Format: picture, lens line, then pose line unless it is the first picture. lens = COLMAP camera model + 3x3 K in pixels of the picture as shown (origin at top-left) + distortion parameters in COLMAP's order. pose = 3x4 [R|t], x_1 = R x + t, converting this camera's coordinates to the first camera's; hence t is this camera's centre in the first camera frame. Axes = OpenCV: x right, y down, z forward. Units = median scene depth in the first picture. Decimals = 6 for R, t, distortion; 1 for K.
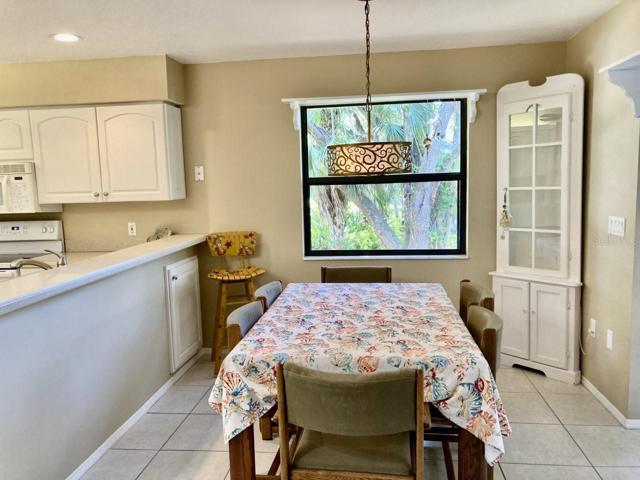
lens RADIAL K [[507.3, 0, 320.0], [0, 507.3, 240.0], [0, 0, 1]] dist [0.017144, -0.000087]
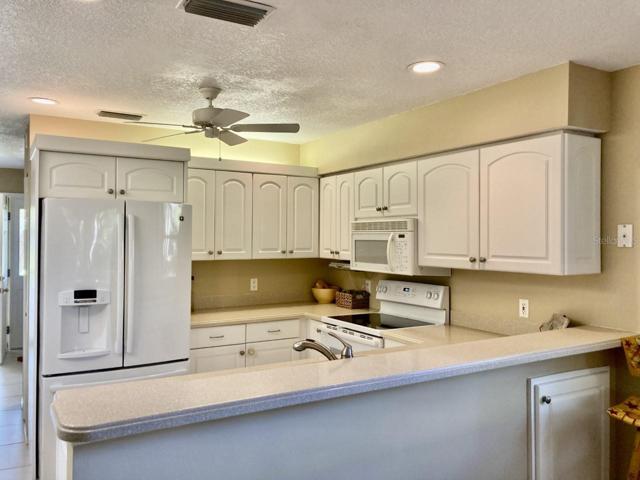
lens RADIAL K [[527.6, 0, 317.8], [0, 527.6, 235.1], [0, 0, 1]] dist [0.026952, -0.003279]
pose [[0.608549, 0.029031, -0.792985, 0.055974], [-0.115463, 0.991934, -0.052294, -0.056896], [0.785071, 0.123384, 0.606993, 0.318903]]
